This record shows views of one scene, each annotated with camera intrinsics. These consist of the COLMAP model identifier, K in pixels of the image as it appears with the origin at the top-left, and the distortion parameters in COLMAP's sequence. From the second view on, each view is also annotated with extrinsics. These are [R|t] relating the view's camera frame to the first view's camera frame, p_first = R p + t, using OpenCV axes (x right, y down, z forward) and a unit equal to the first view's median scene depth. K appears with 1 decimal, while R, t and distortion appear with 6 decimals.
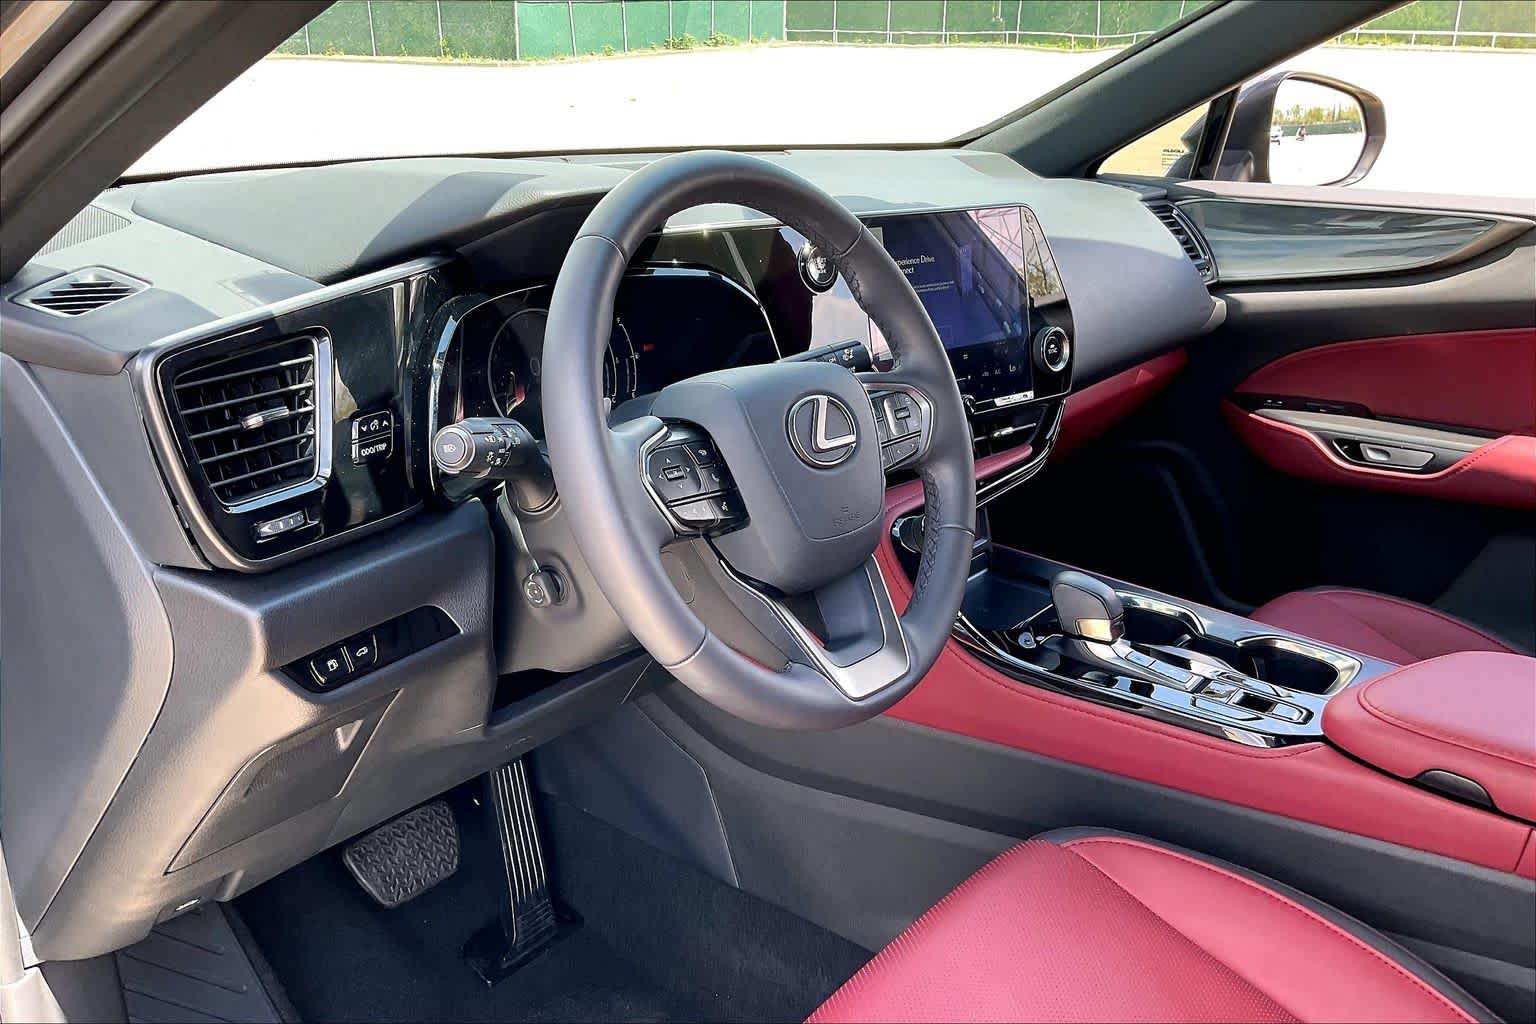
lens RADIAL K [[1319.4, 0, 768.0], [0, 1319.4, 512.0], [0, 0, 1]] dist [-0.010512, 0.016605]
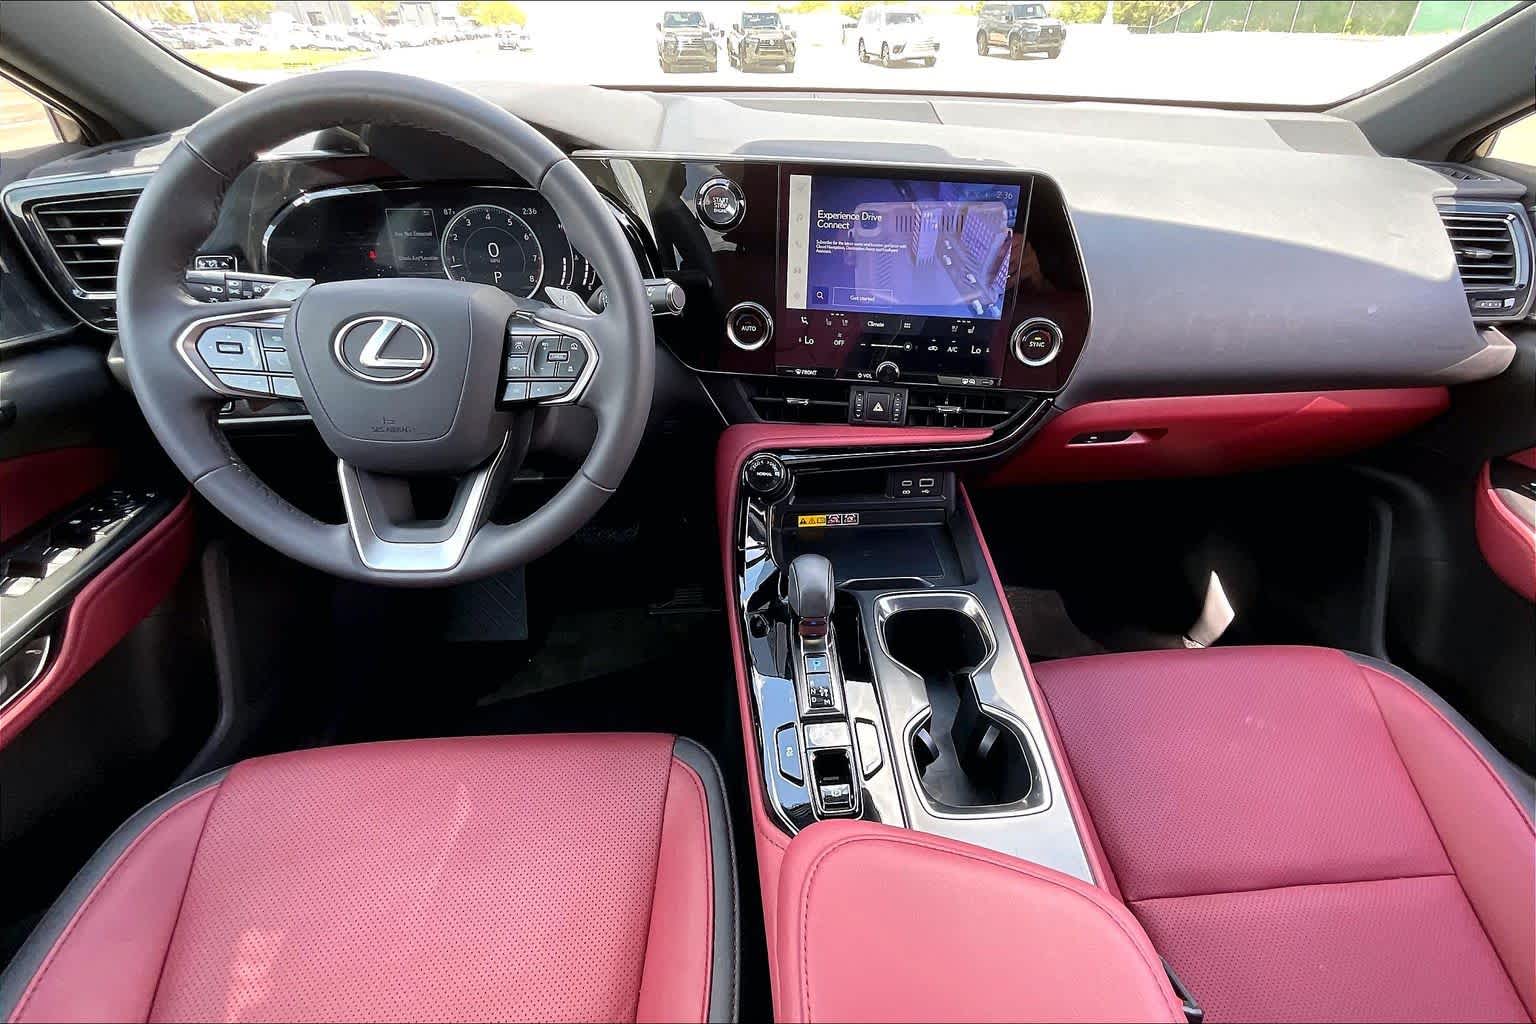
lens RADIAL K [[647.3, 0, 768.0], [0, 647.3, 512.0], [0, 0, 1]] dist [0.008587, -0.000144]
pose [[0.695381, 0.429851, -0.575911, 0.530964], [-0.244415, 0.895079, 0.372954, -0.186299], [0.675801, -0.118584, 0.727483, 0.674488]]
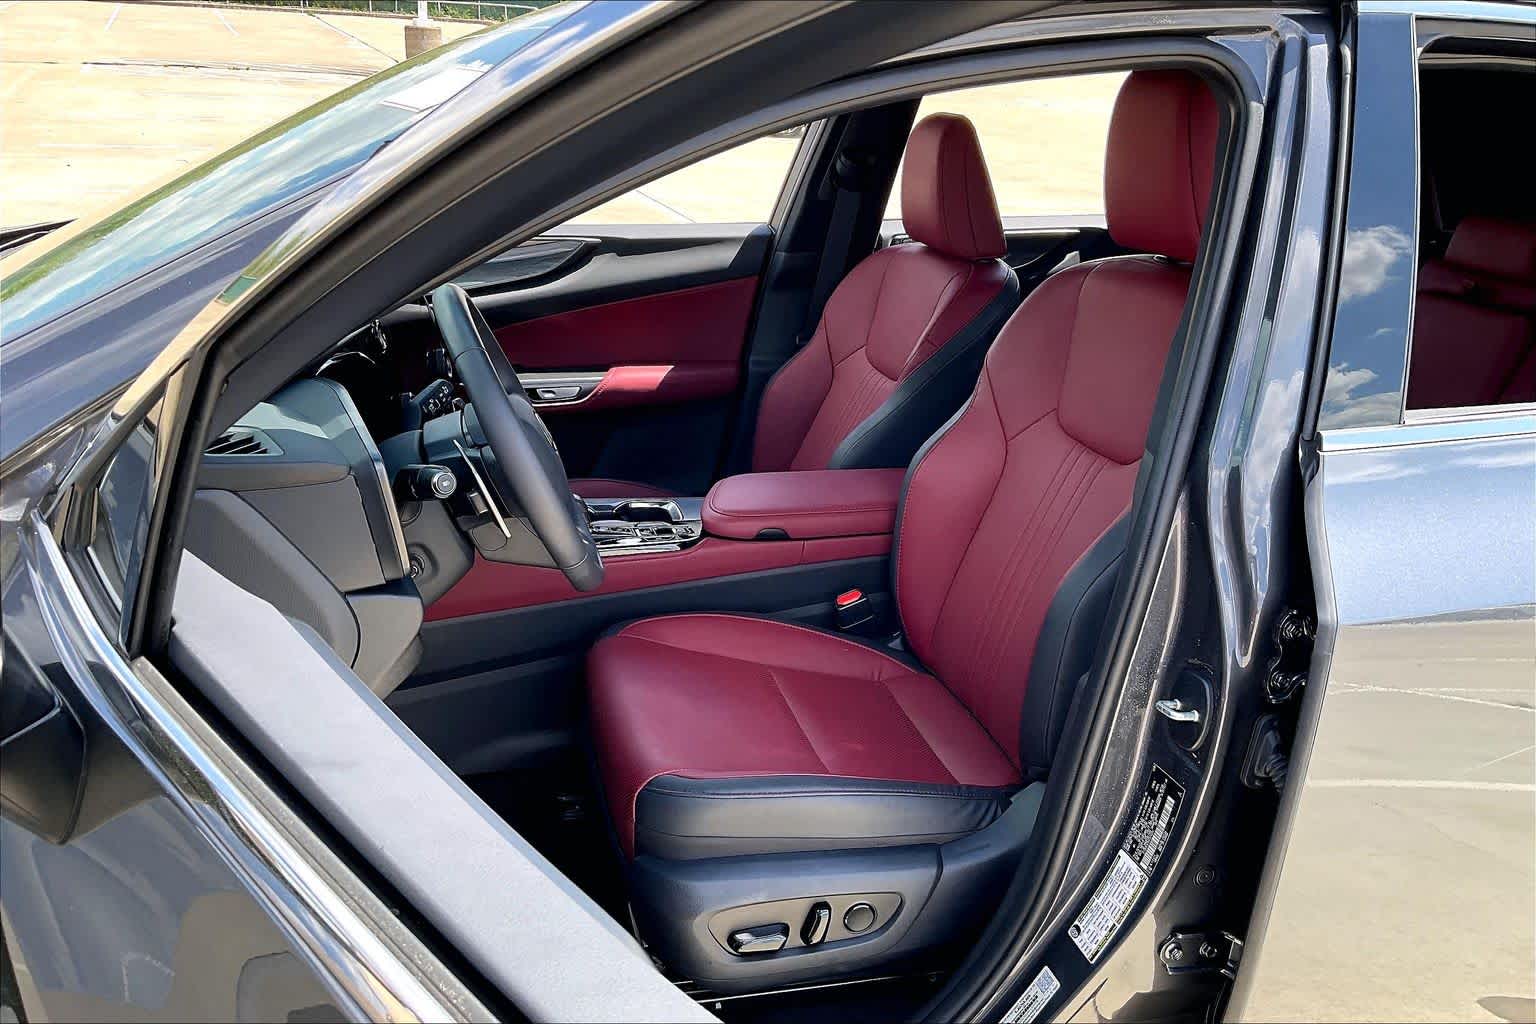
lens RADIAL K [[1308.5, 0, 768.0], [0, 1308.5, 512.0], [0, 0, 1]] dist [0.019426, -0.010933]
pose [[0.620726, -0.261882, 0.738998, -0.957584], [0.236109, 0.961248, 0.142320, -0.118374], [-0.747631, 0.086143, 0.658504, -0.351206]]
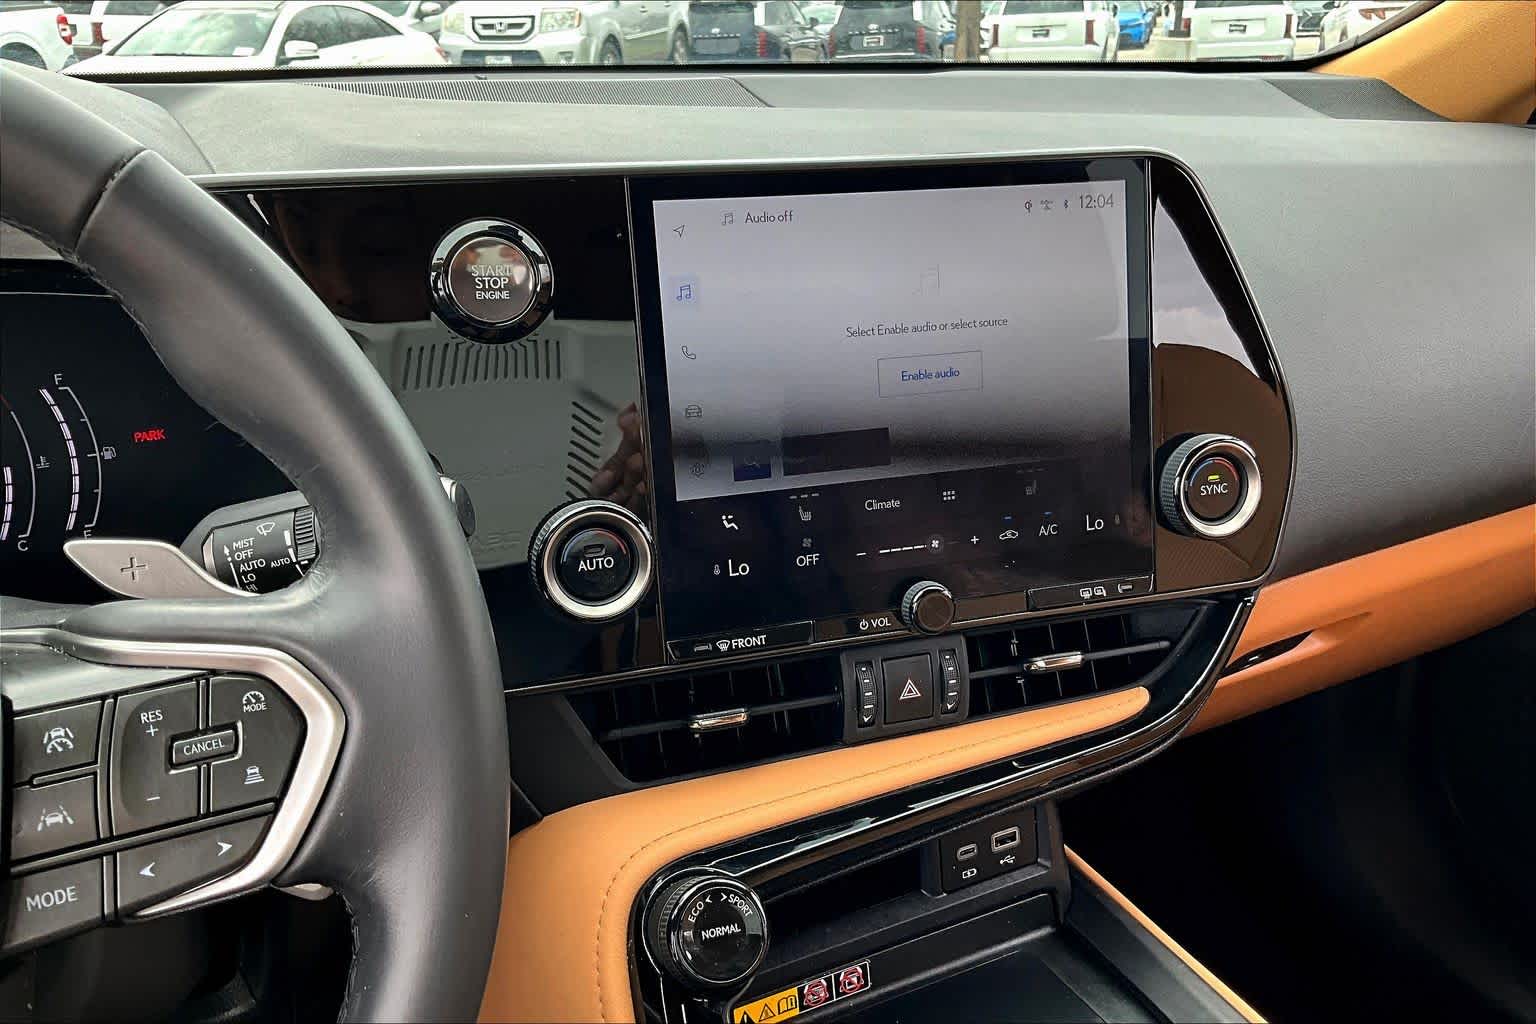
lens RADIAL K [[1308.5, 0, 768.0], [0, 1308.5, 512.0], [0, 0, 1]] dist [0.019426, -0.010933]
pose [[0.919393, 0.109047, -0.377922, 0.323953], [-0.105055, 0.993976, 0.031233, -0.148431], [0.379051, 0.010987, 0.925310, 0.706196]]
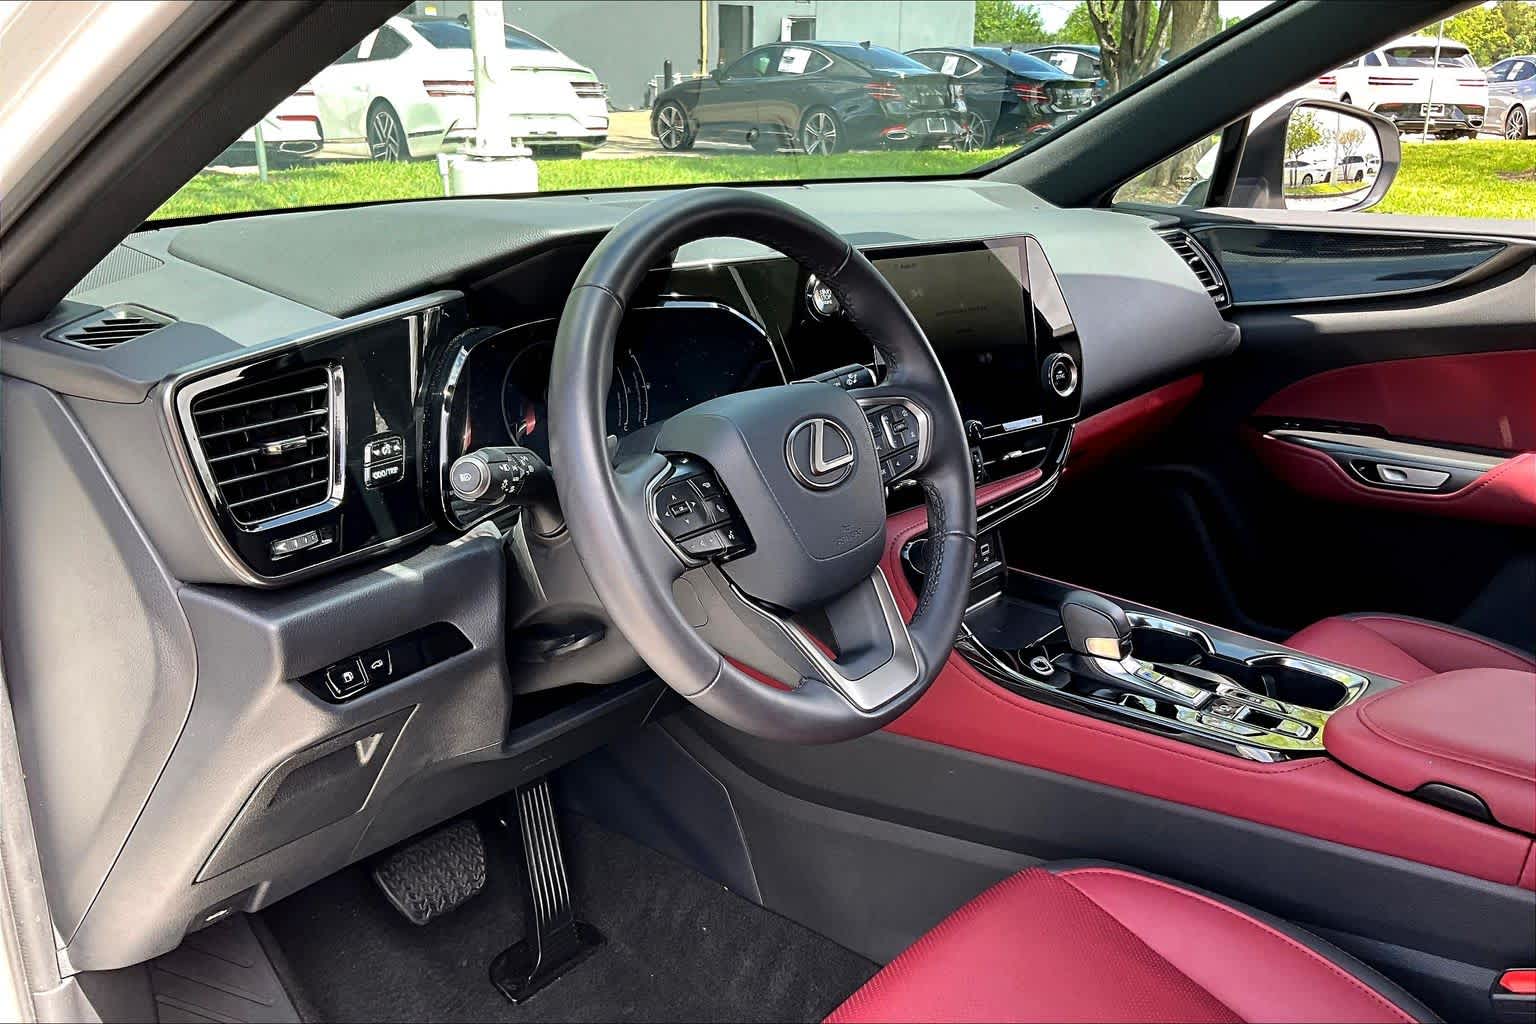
lens RADIAL K [[1308.5, 0, 768.0], [0, 1308.5, 512.0], [0, 0, 1]] dist [0.019426, -0.010933]
pose [[0.999585, -0.008892, -0.027391, 0.020577], [0.008256, 0.999696, -0.023214, 0.006120], [0.027589, 0.022978, 0.999355, -0.026043]]
